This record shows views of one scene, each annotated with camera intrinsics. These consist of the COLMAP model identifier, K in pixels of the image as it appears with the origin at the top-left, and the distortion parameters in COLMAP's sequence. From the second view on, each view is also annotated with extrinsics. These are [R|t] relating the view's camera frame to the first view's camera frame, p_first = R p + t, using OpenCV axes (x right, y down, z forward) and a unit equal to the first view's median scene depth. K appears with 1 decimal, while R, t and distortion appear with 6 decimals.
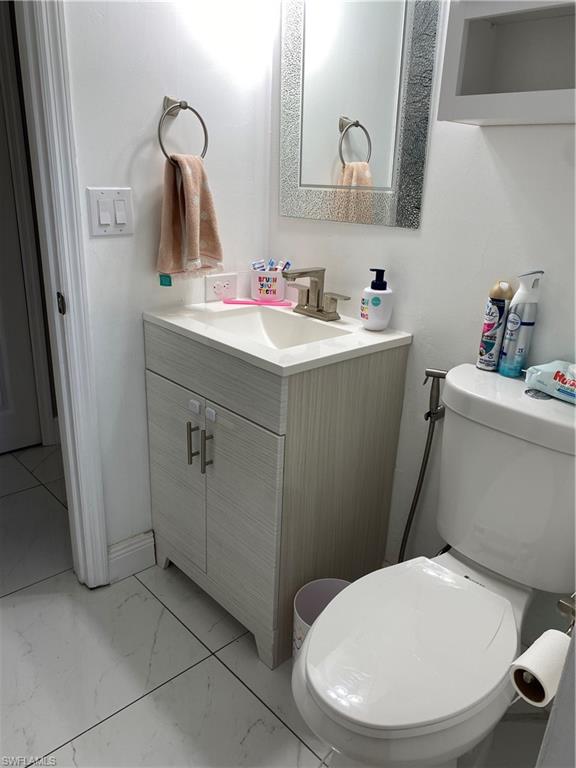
lens RADIAL K [[587.2, 0, 286.5], [0, 587.2, 387.6], [0, 0, 1]] dist [0.050037, -0.047009]
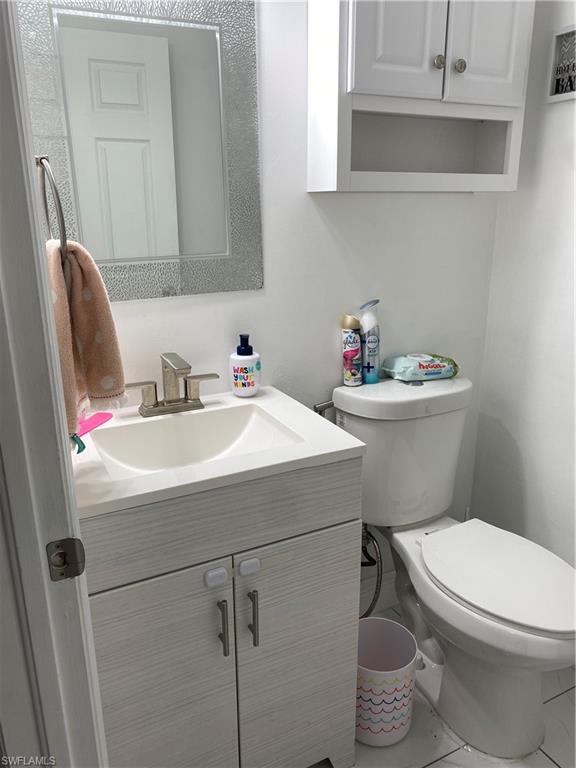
lens RADIAL K [[587.2, 0, 287.2], [0, 587.2, 379.8], [0, 0, 1]] dist [0.050037, -0.047009]
pose [[0.263561, -0.313460, 0.912293, -0.730197], [0.350666, 0.912164, 0.212108, -0.316108], [-0.898648, 0.264007, 0.350331, 0.631160]]
